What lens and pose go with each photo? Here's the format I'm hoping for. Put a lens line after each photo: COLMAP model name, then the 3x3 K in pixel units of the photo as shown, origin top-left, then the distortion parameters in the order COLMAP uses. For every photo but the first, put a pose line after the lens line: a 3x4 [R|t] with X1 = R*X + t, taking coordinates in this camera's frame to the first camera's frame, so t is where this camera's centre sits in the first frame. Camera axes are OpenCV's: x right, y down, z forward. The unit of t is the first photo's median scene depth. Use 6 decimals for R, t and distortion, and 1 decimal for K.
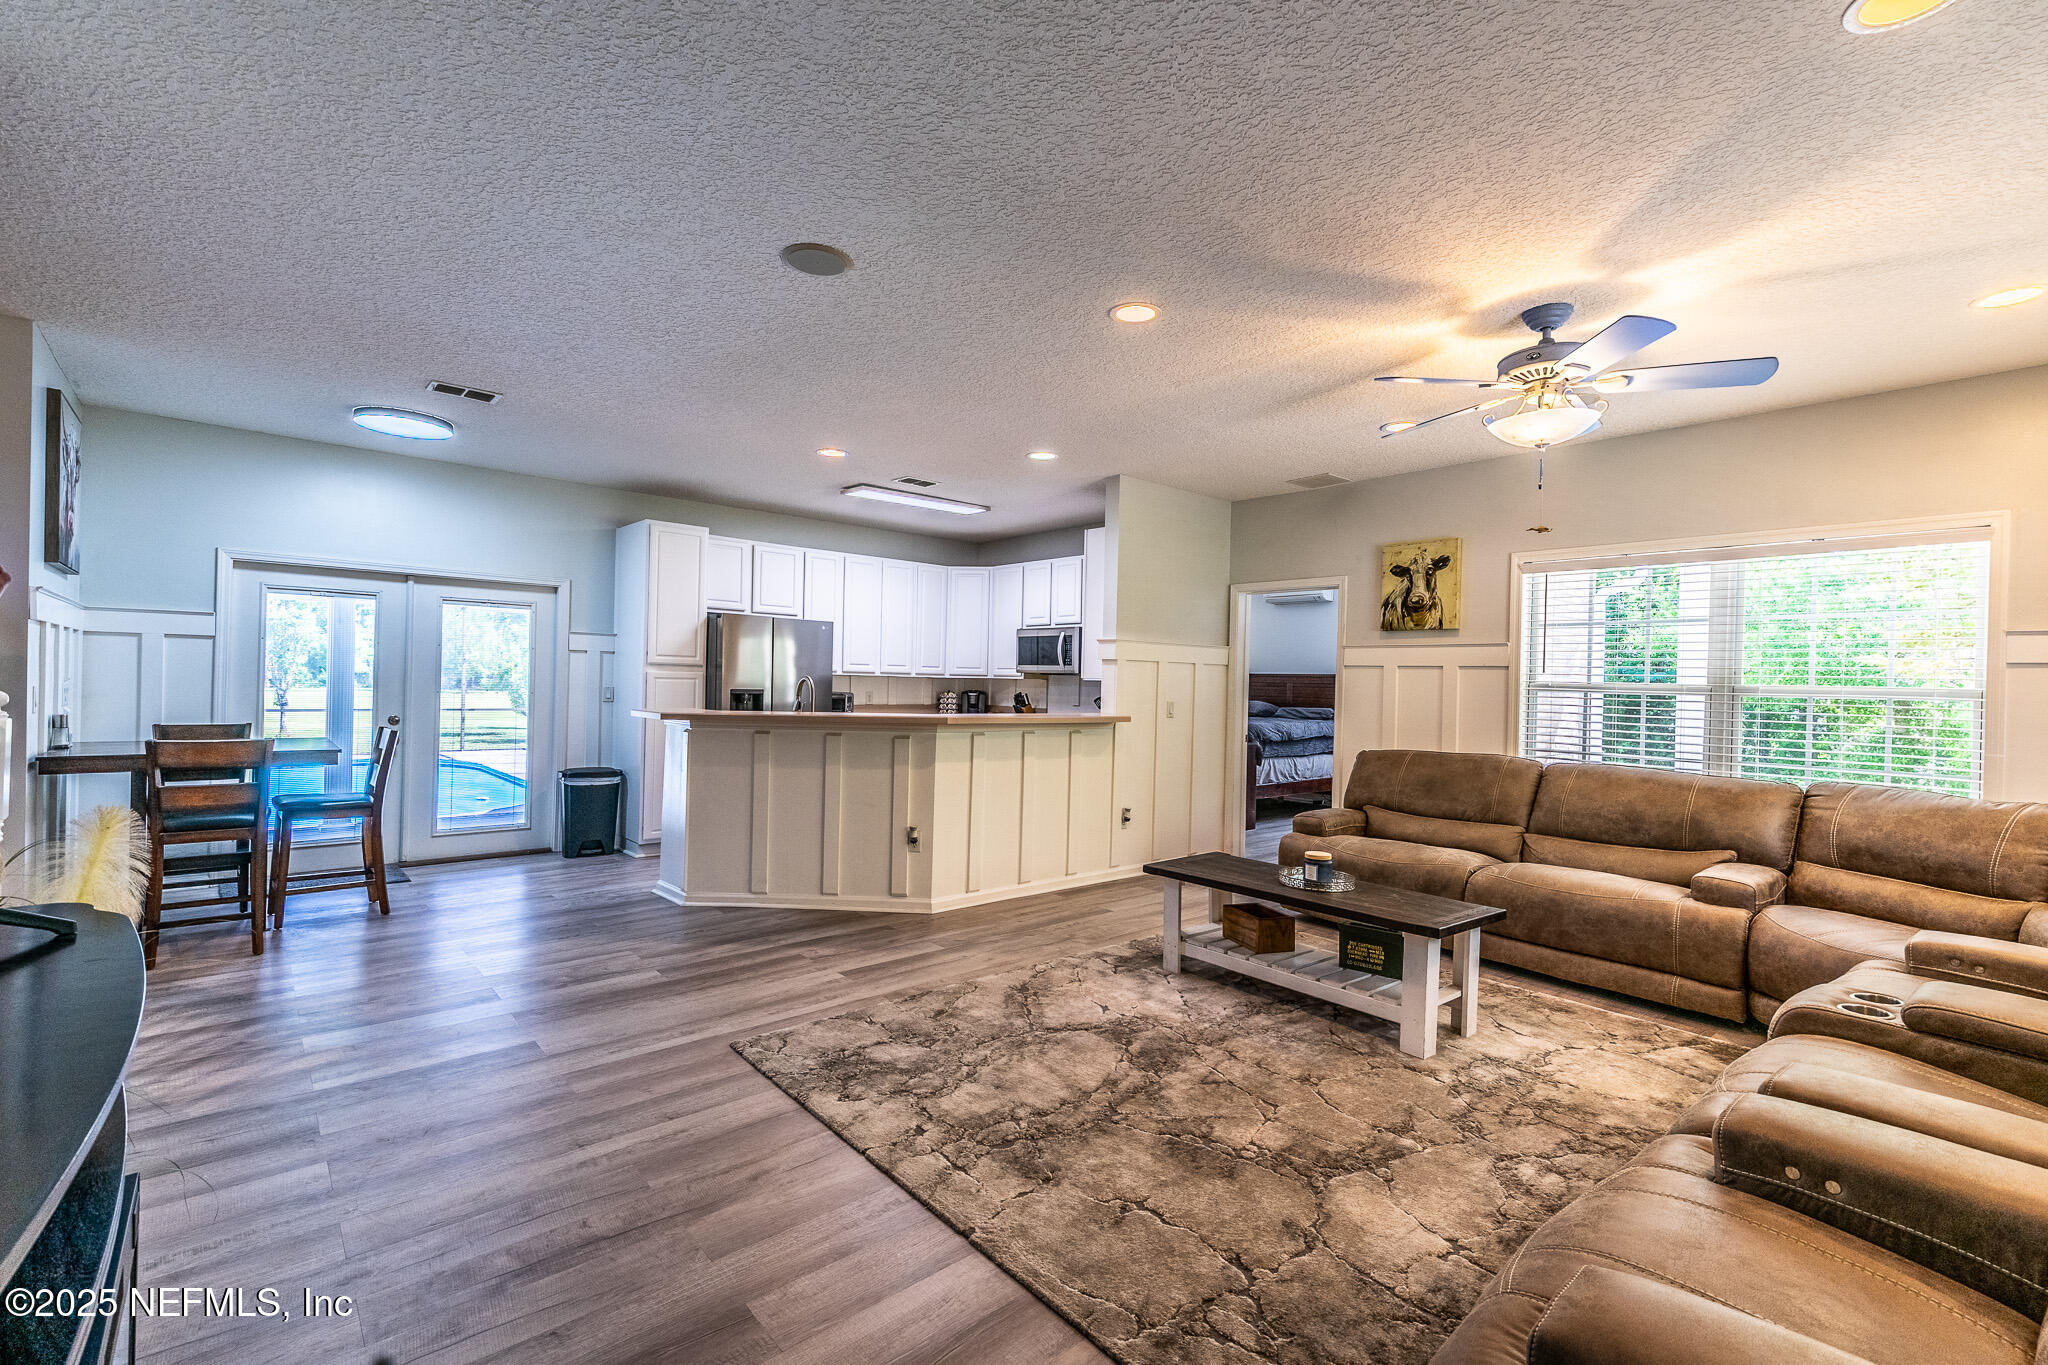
lens RADIAL K [[903.2, 0, 1020.0], [0, 903.2, 679.2], [0, 0, 1]] dist [0.038343, -0.012553]
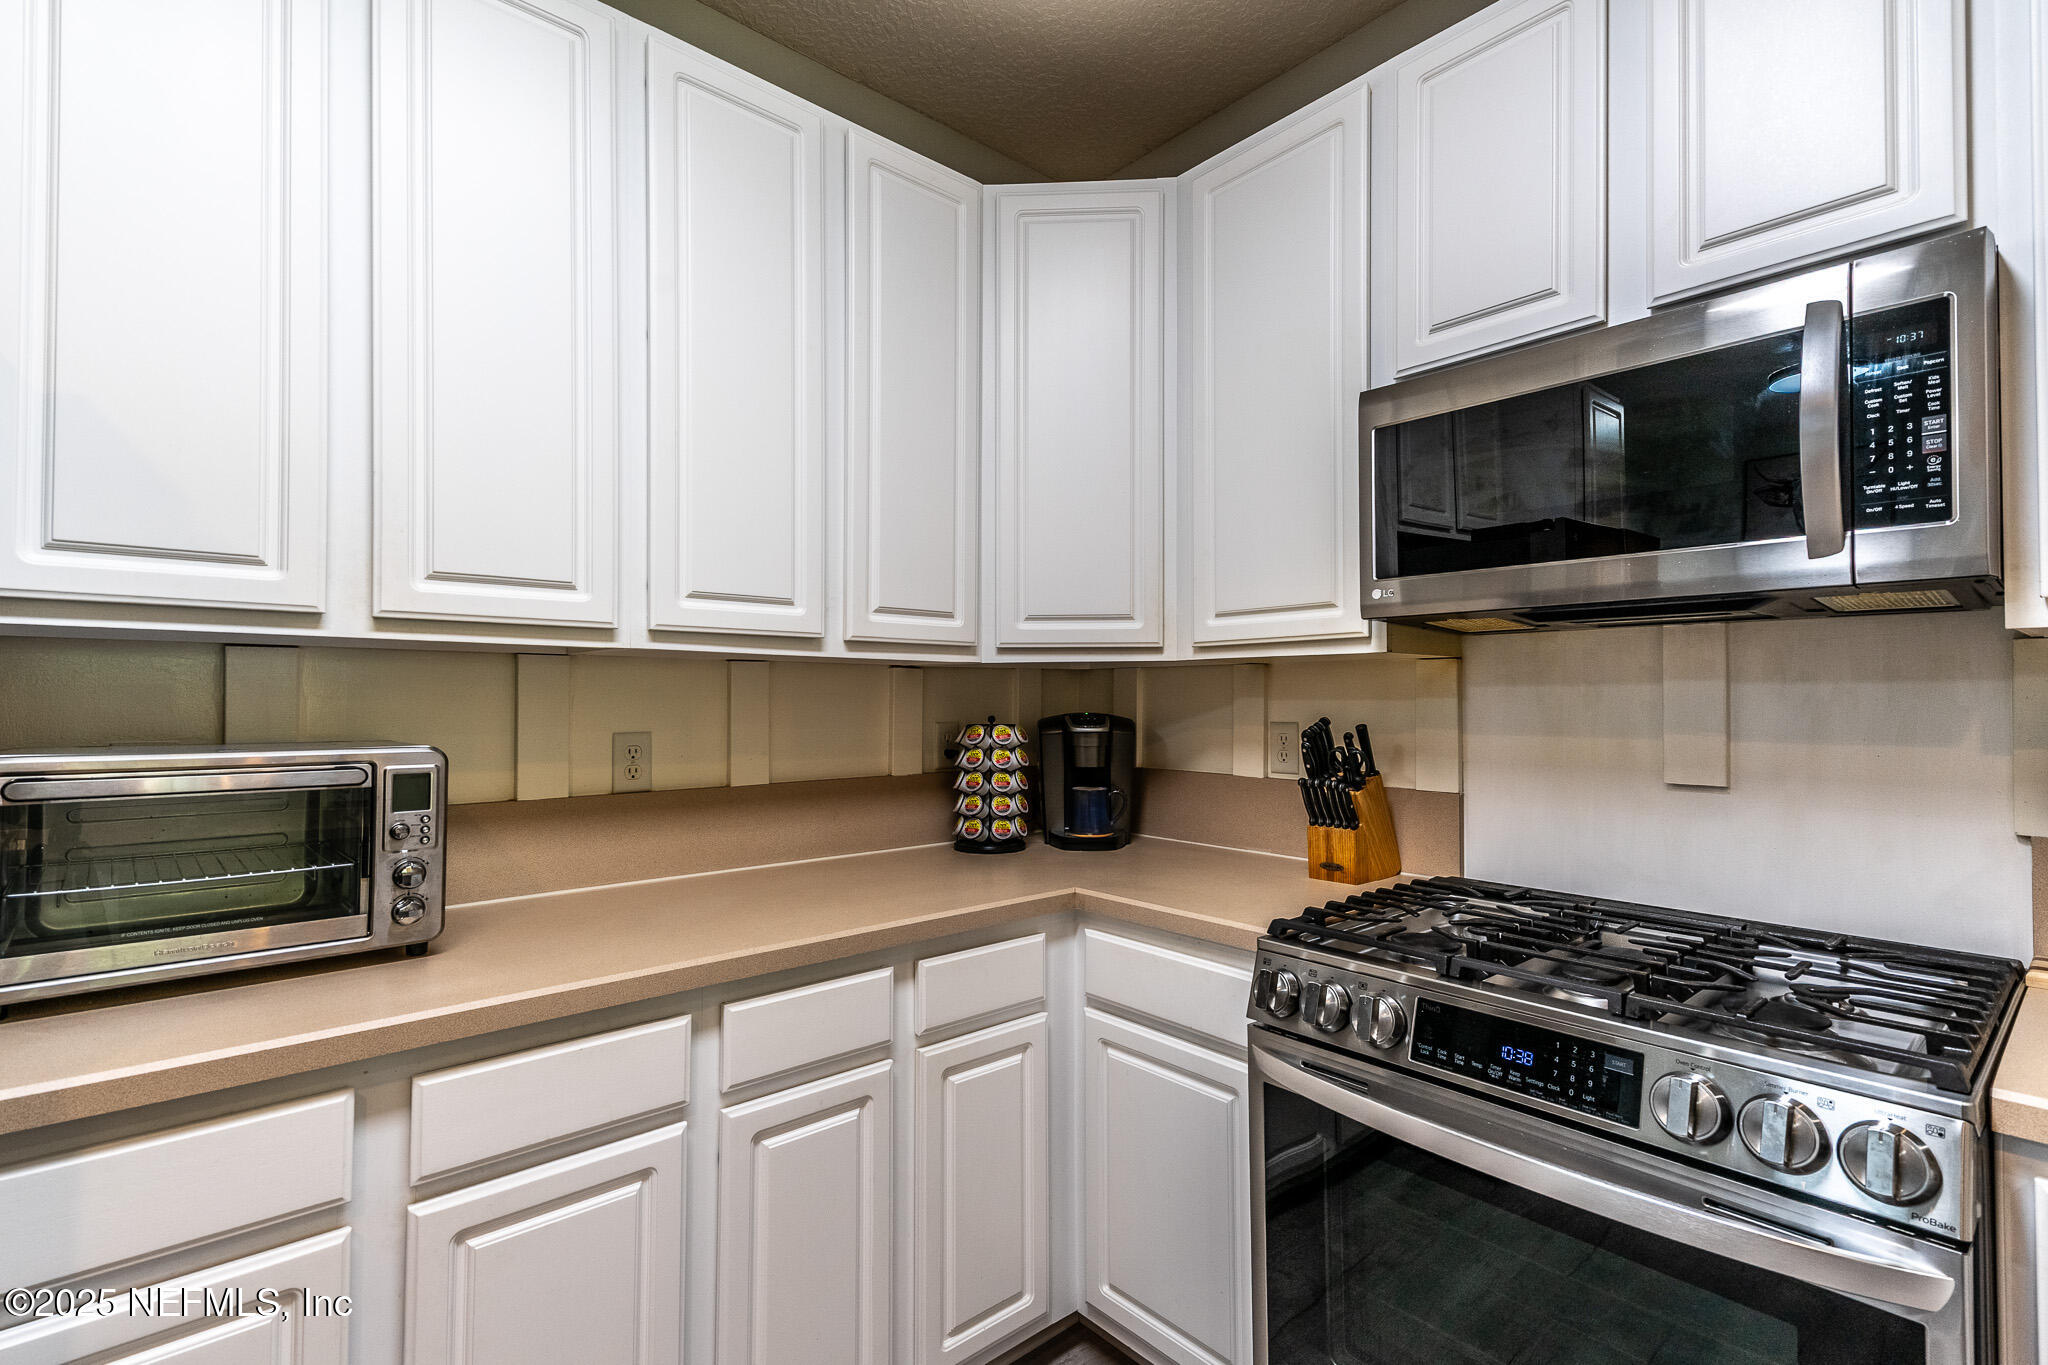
lens RADIAL K [[903.2, 0, 1019.3], [0, 903.2, 683.7], [0, 0, 1]] dist [0.038343, -0.012553]
pose [[0.999828, -0.018471, 0.001834, -0.073766], [0.018494, 0.999738, -0.013505, 0.007126], [-0.001584, 0.013537, 0.999907, 0.774379]]
